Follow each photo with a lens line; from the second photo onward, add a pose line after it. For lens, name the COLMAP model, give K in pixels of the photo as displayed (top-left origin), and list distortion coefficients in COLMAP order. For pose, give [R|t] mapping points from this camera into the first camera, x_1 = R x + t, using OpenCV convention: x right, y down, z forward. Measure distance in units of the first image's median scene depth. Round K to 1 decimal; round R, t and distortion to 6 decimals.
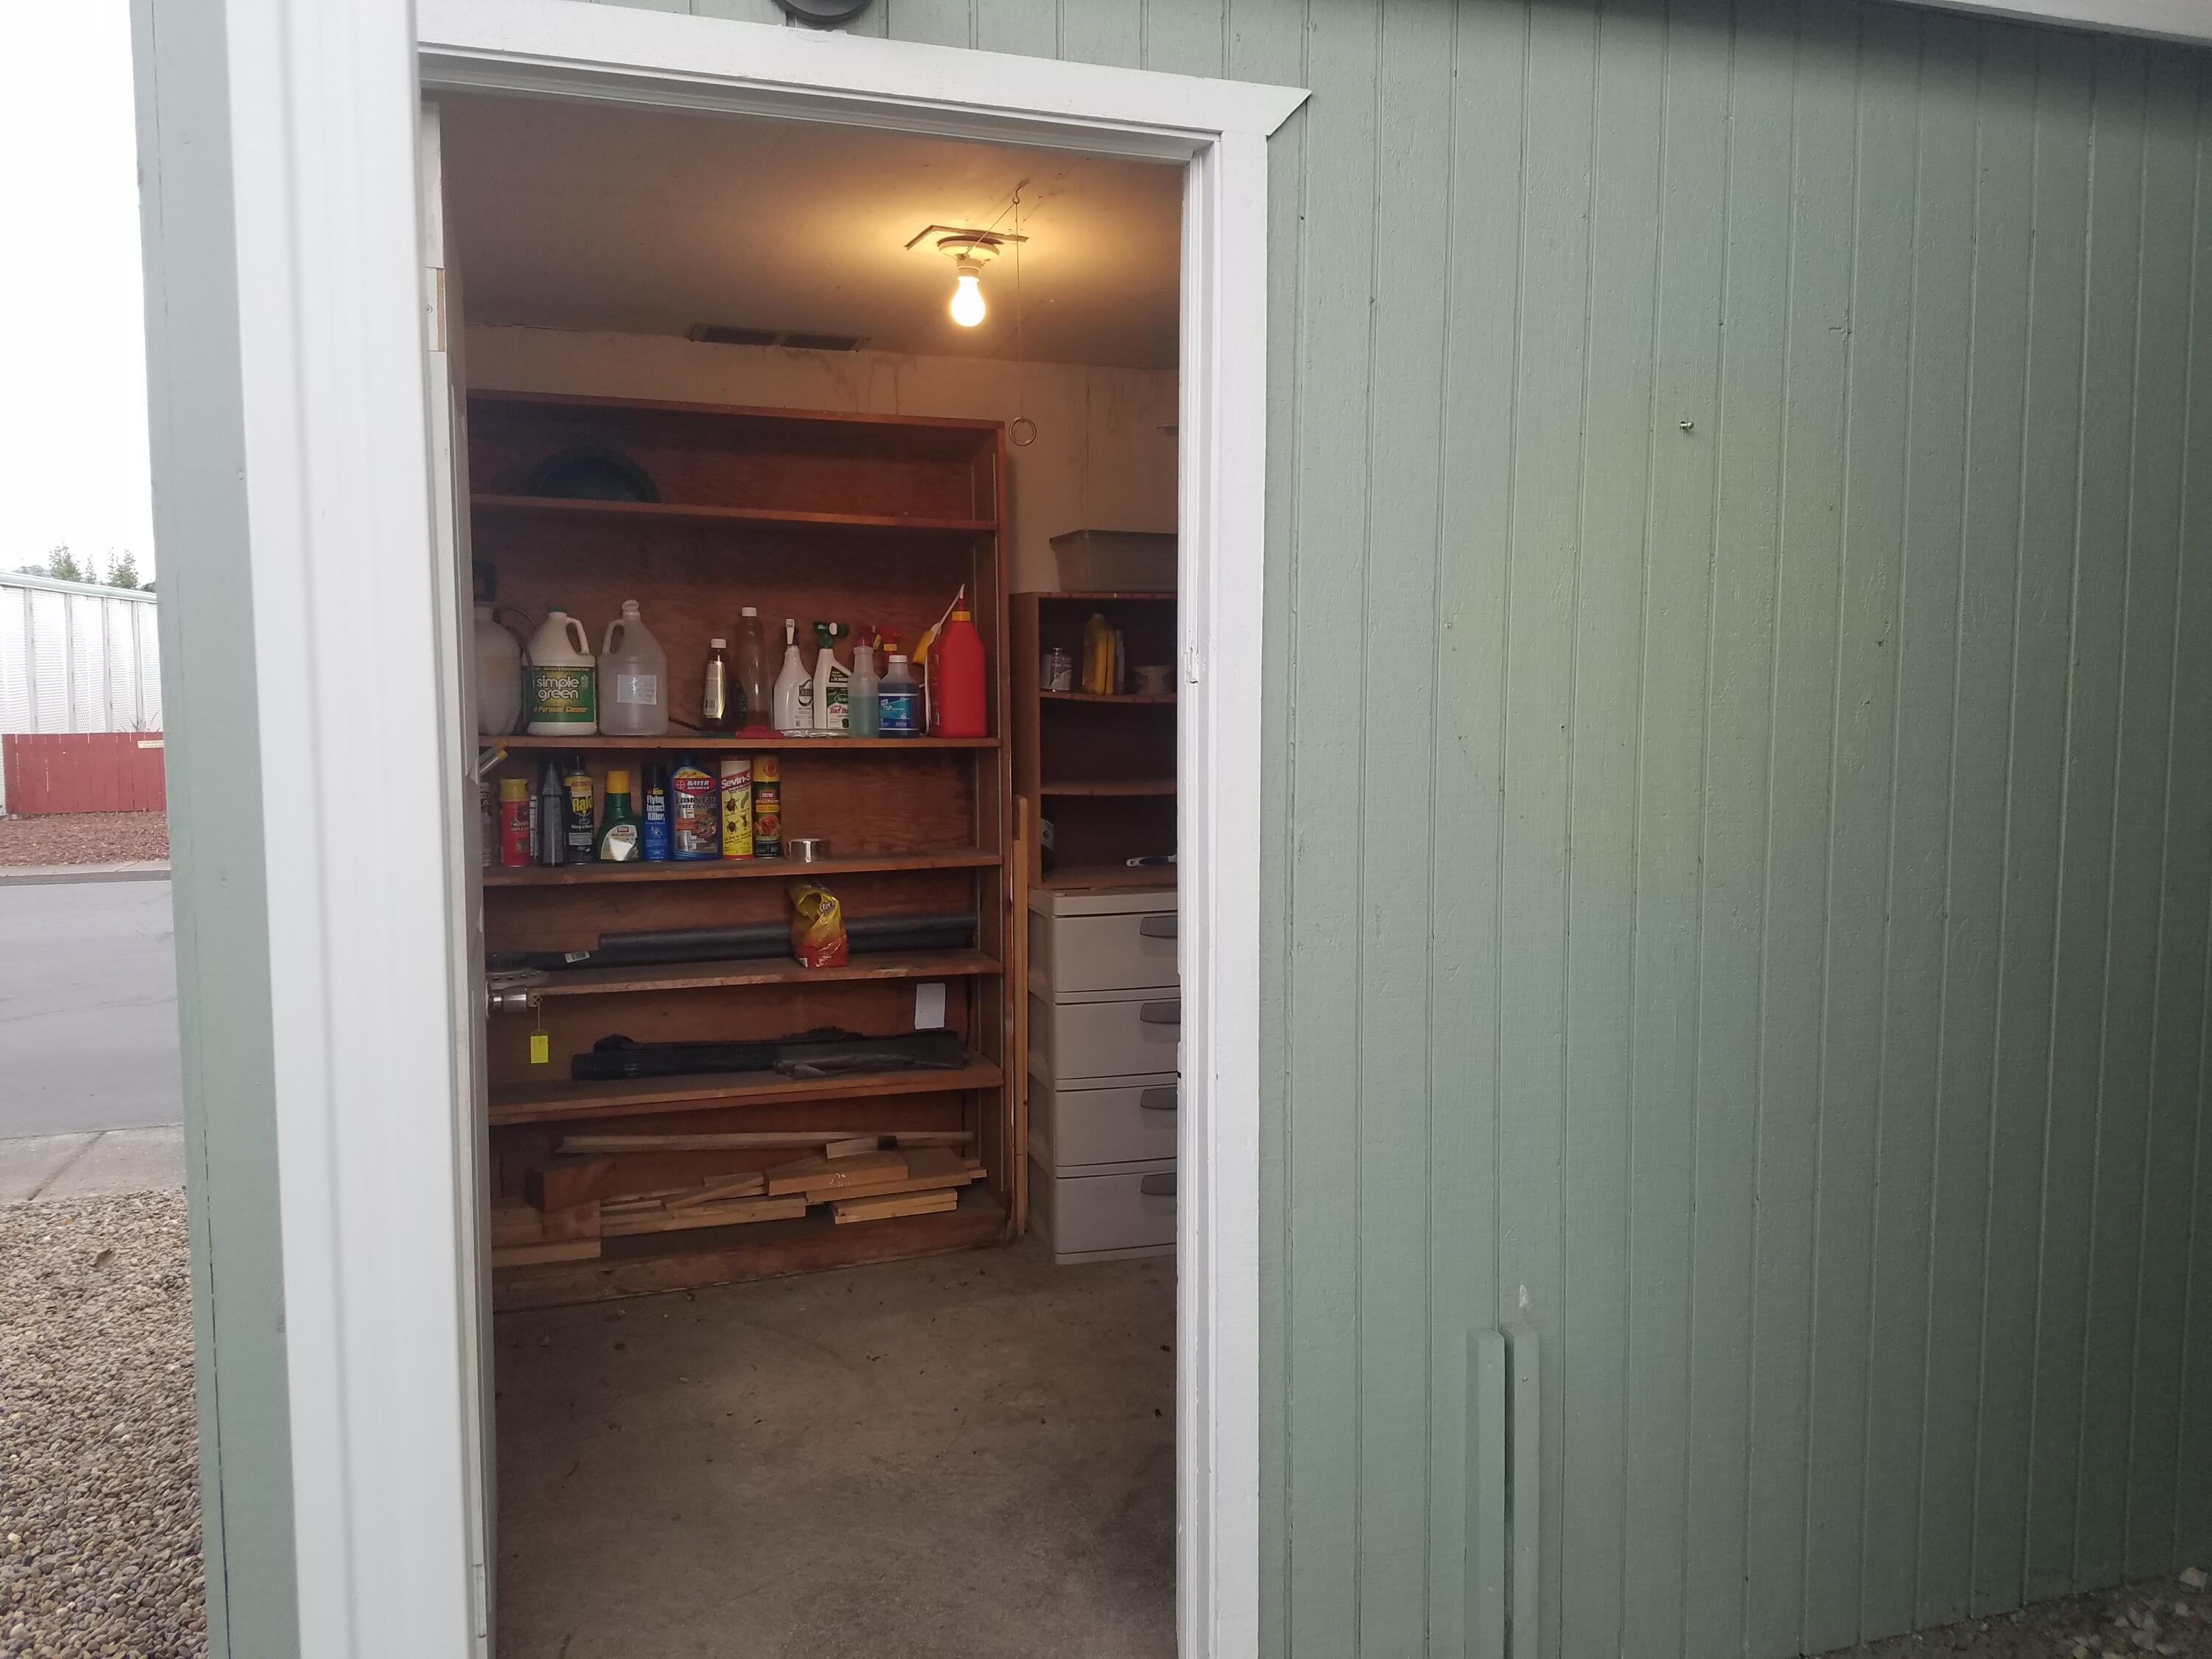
lens RADIAL K [[1680.5, 0, 1111.1], [0, 1680.5, 828.5], [0, 0, 1]] dist [-0.000783, -0.043208]
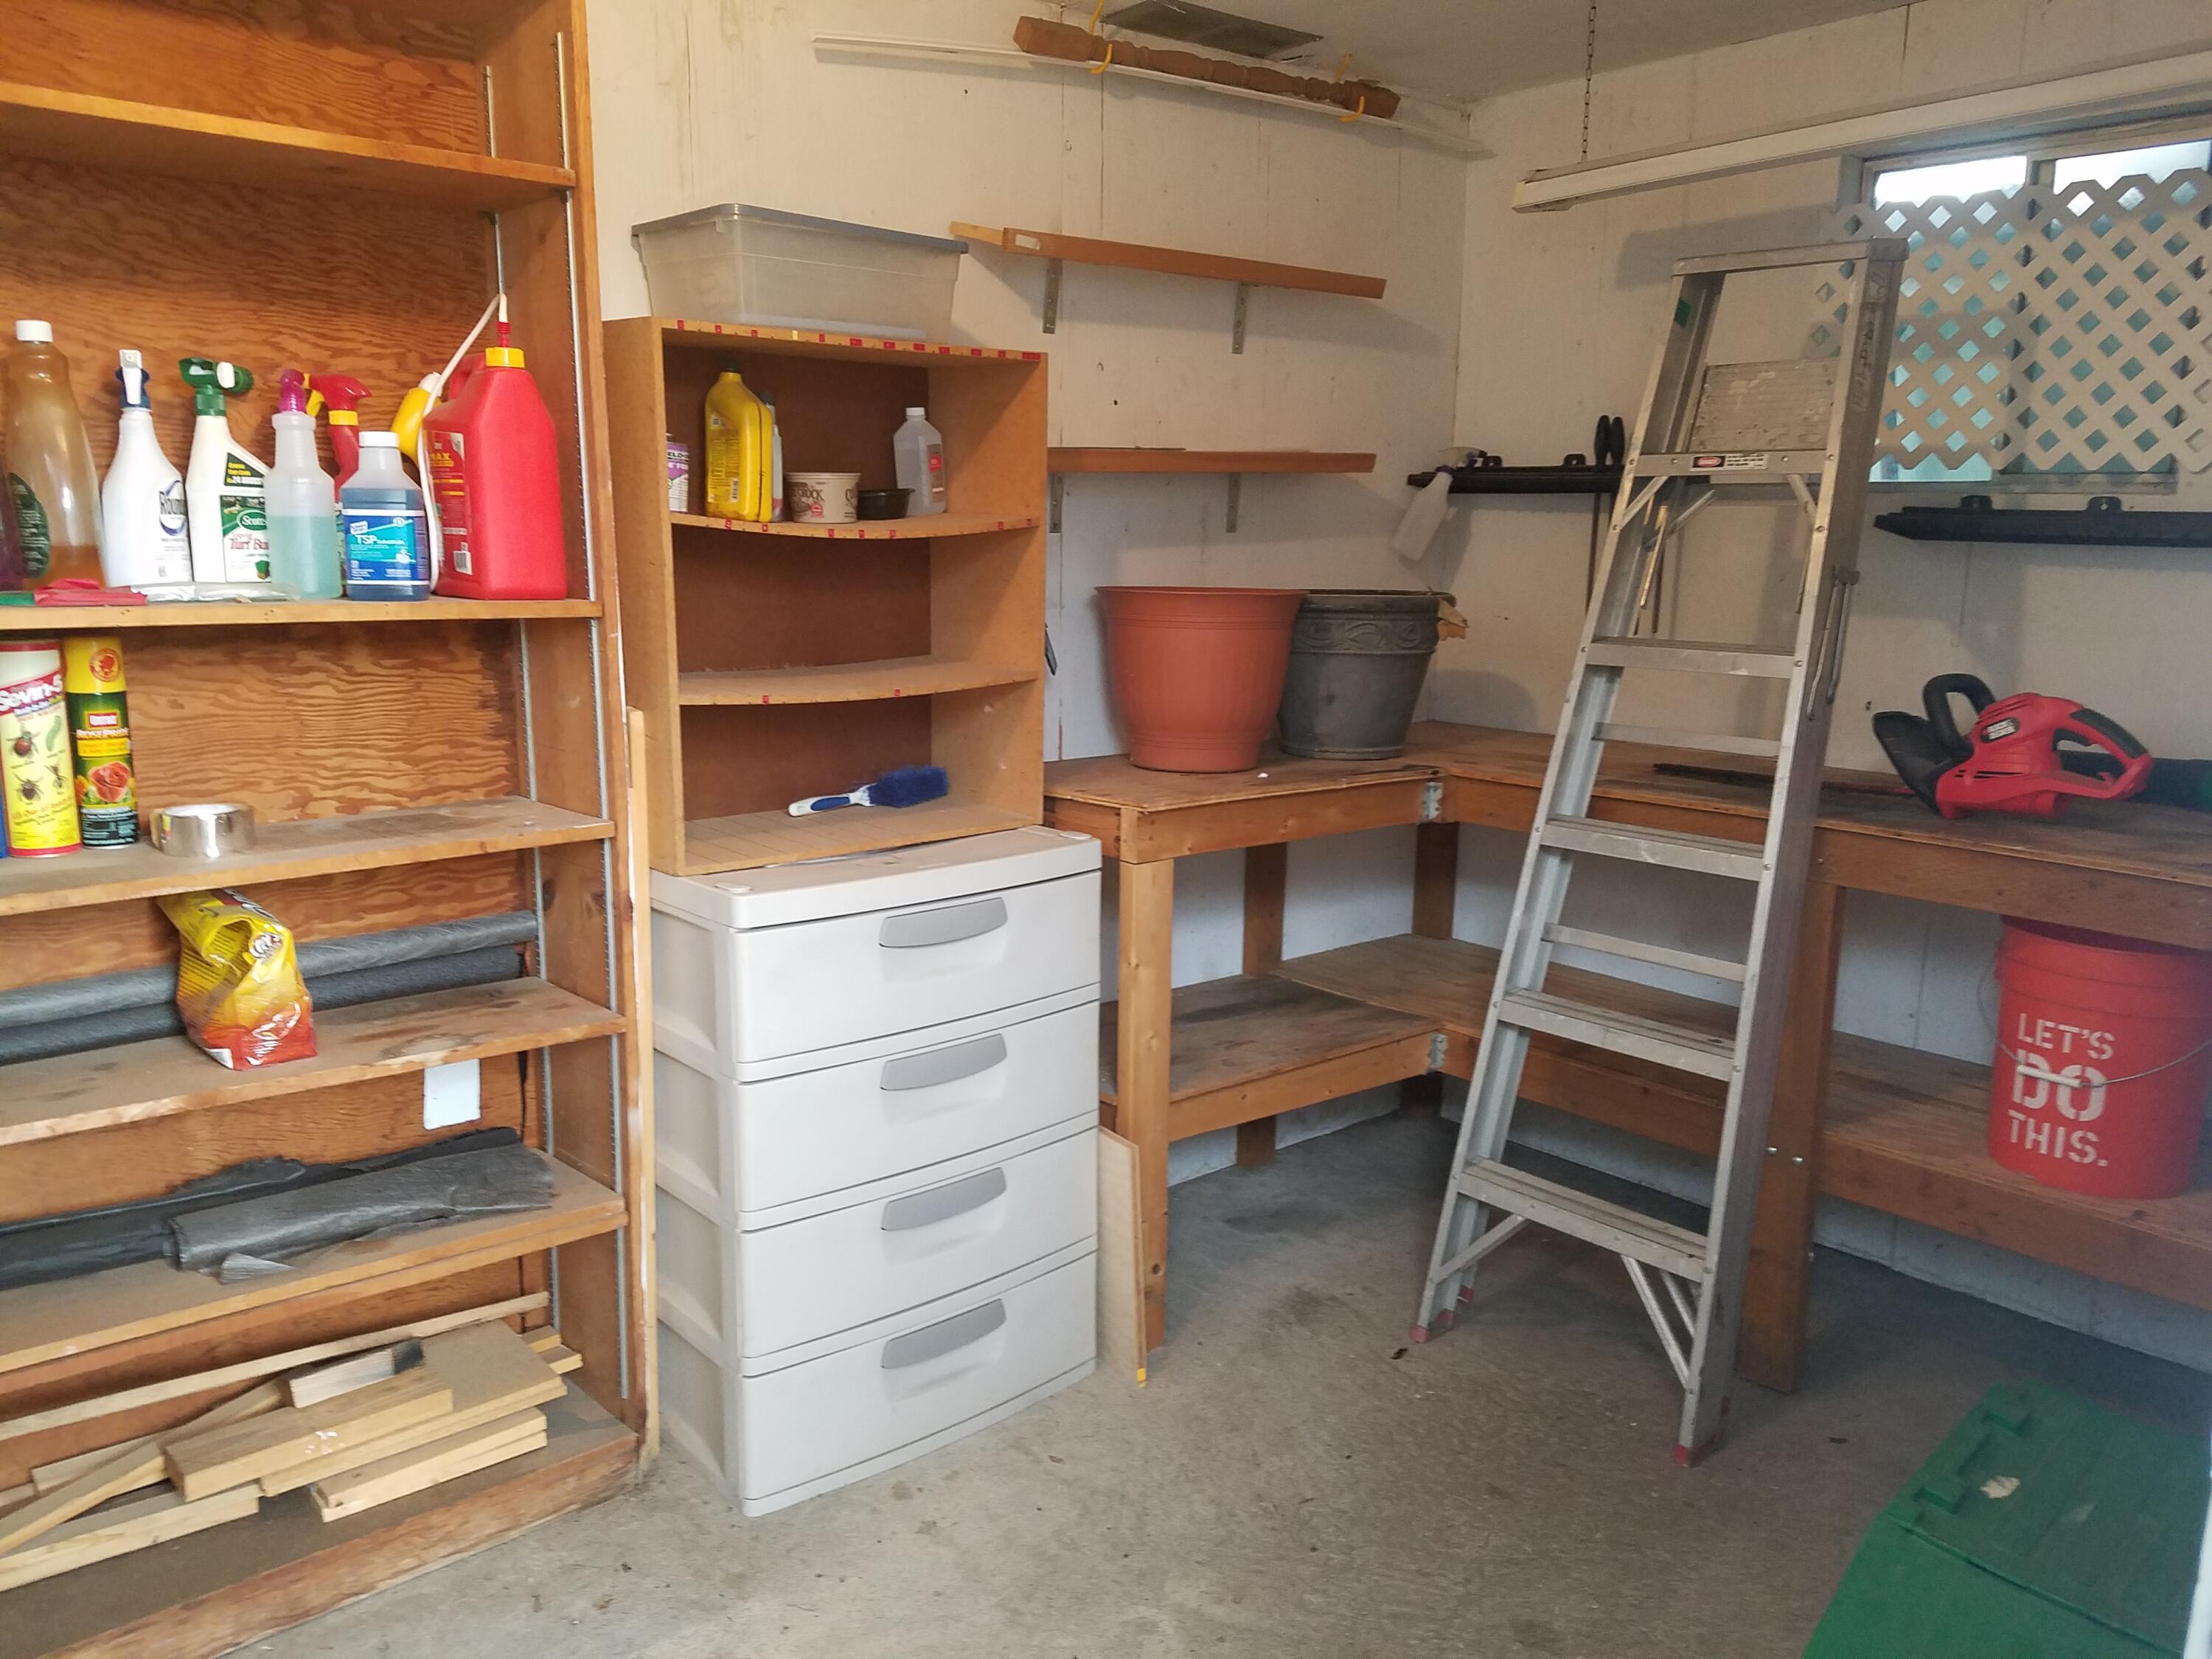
lens RADIAL K [[1680.5, 0, 1073.2], [0, 1680.5, 875.2], [0, 0, 1]] dist [-0.000783, -0.043208]
pose [[0.918470, -0.067086, 0.389760, -0.138152], [0.019153, 0.991897, 0.125593, -0.030768], [-0.395028, -0.107888, 0.912312, 0.442680]]
